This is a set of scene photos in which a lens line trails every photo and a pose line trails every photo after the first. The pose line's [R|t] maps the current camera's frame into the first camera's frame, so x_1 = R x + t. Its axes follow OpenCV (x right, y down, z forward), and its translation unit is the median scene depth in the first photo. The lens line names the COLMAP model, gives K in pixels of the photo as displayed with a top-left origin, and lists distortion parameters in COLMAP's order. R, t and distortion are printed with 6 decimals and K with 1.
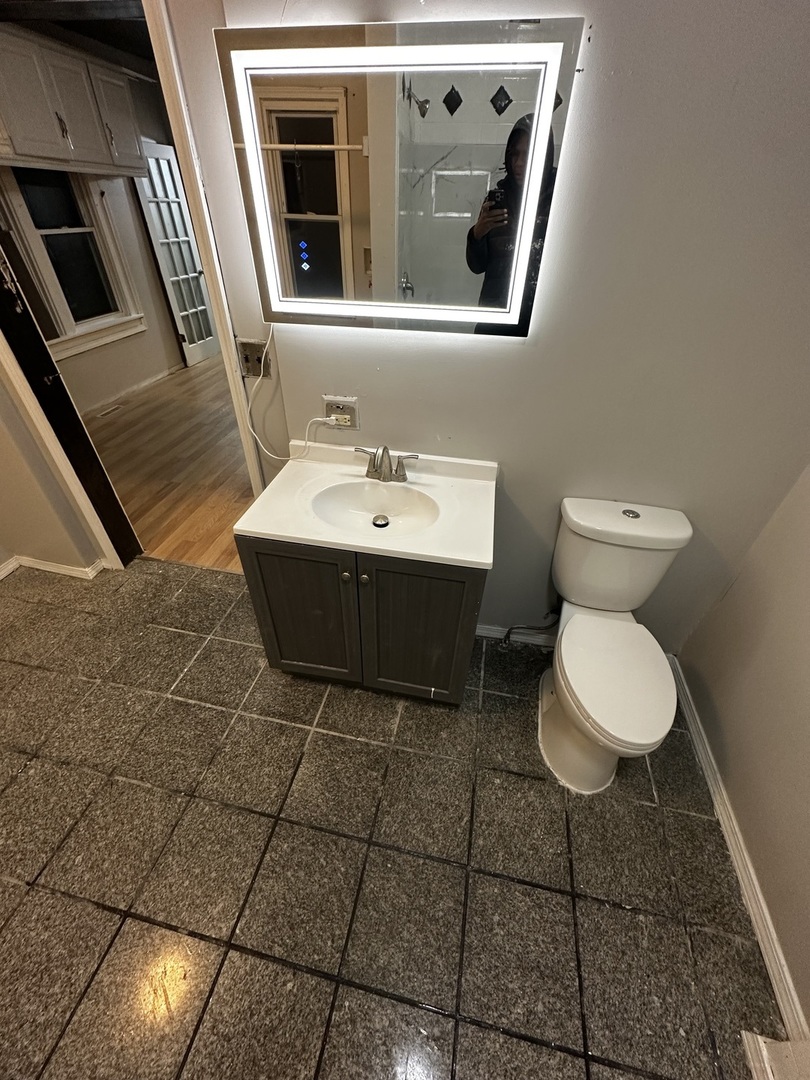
lens RADIAL K [[431.3, 0, 401.3], [0, 431.3, 540.8], [0, 0, 1]] dist [-0.002643, 0.000498]
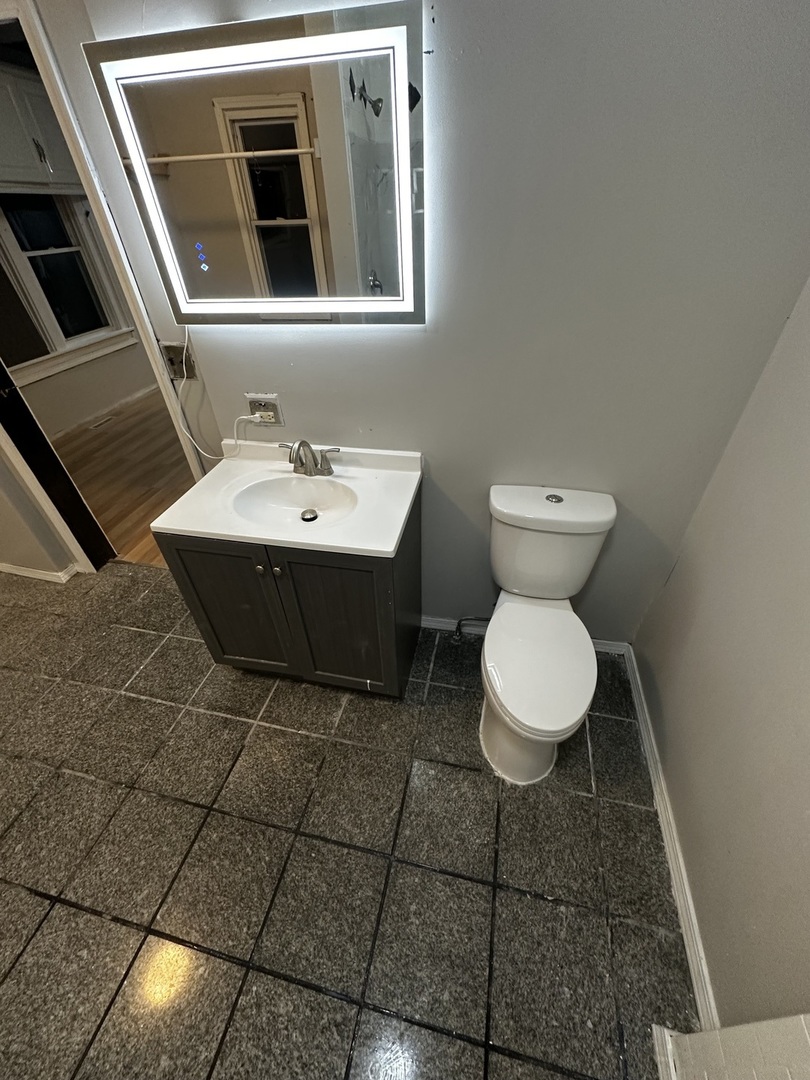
lens RADIAL K [[431.3, 0, 405.4], [0, 431.3, 541.5], [0, 0, 1]] dist [-0.002643, 0.000498]
pose [[0.998321, -0.031509, -0.048606, 0.234858], [0.031447, 0.999503, -0.002050, 0.025714], [0.048647, 0.000518, 0.998816, 0.001587]]
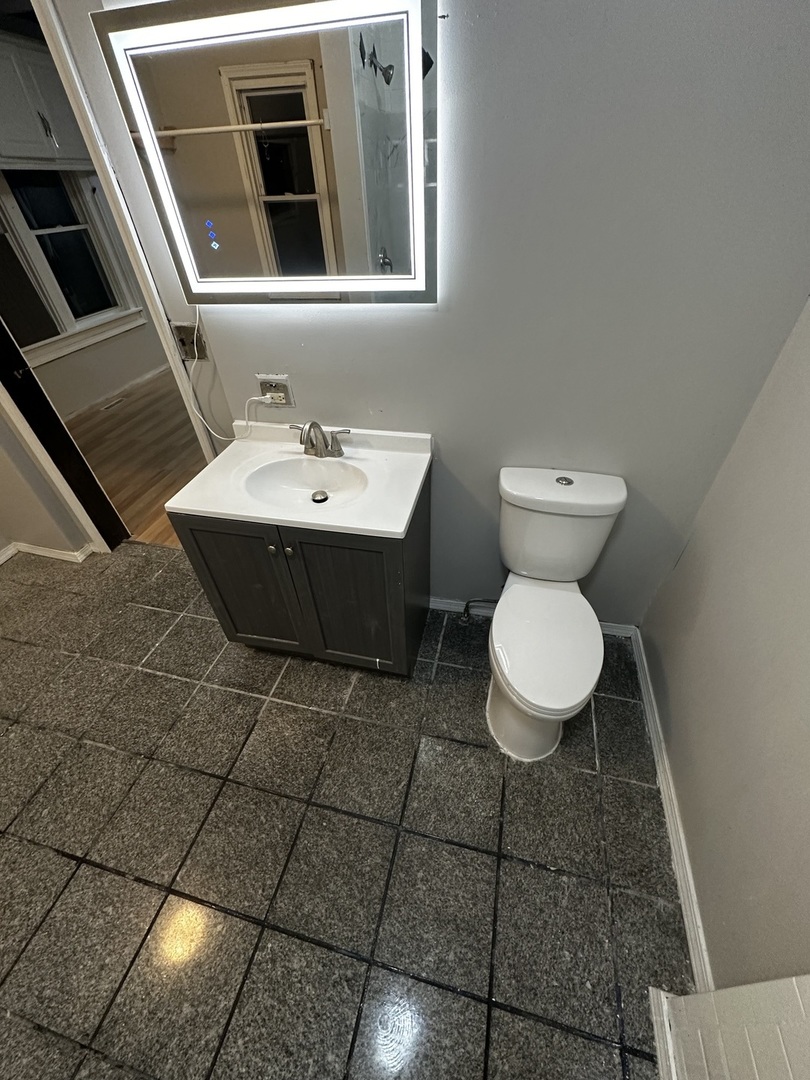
lens RADIAL K [[431.3, 0, 405.4], [0, 431.3, 541.6], [0, 0, 1]] dist [-0.002643, 0.000498]
pose [[0.997443, -0.022864, -0.067710, 0.231034], [0.025296, 0.999058, 0.035274, 0.030647], [0.066839, -0.036896, 0.997081, -0.007857]]
